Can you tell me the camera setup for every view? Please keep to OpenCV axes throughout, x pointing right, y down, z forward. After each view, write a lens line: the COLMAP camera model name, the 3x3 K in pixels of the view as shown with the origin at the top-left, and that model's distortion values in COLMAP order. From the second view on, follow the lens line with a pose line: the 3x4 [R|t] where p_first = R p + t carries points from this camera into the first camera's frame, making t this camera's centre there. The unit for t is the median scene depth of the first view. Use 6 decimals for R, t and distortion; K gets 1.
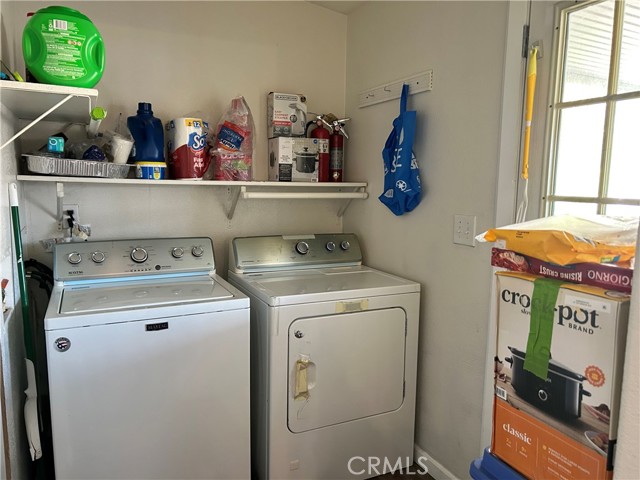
lens RADIAL K [[483.6, 0, 320.5], [0, 483.6, 241.0], [0, 0, 1]] dist [0.040972, -0.035853]
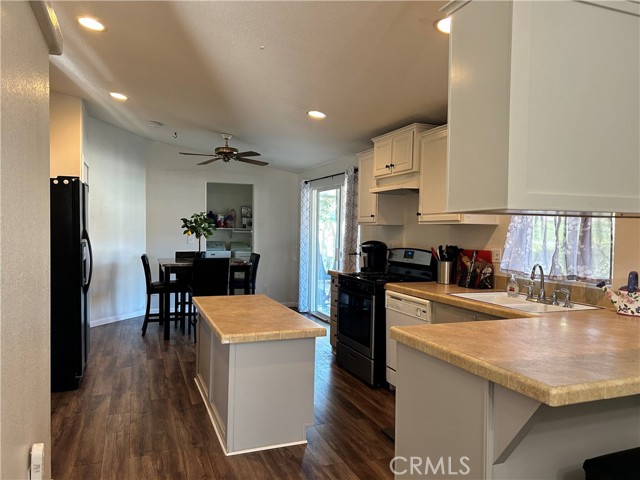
lens RADIAL K [[483.6, 0, 319.9], [0, 483.6, 239.1], [0, 0, 1]] dist [0.040972, -0.035853]
pose [[0.995706, 0.004368, -0.092472, 0.999847], [-0.014435, 0.993994, -0.108480, 0.422818], [0.091443, 0.109349, 0.989788, -3.147842]]
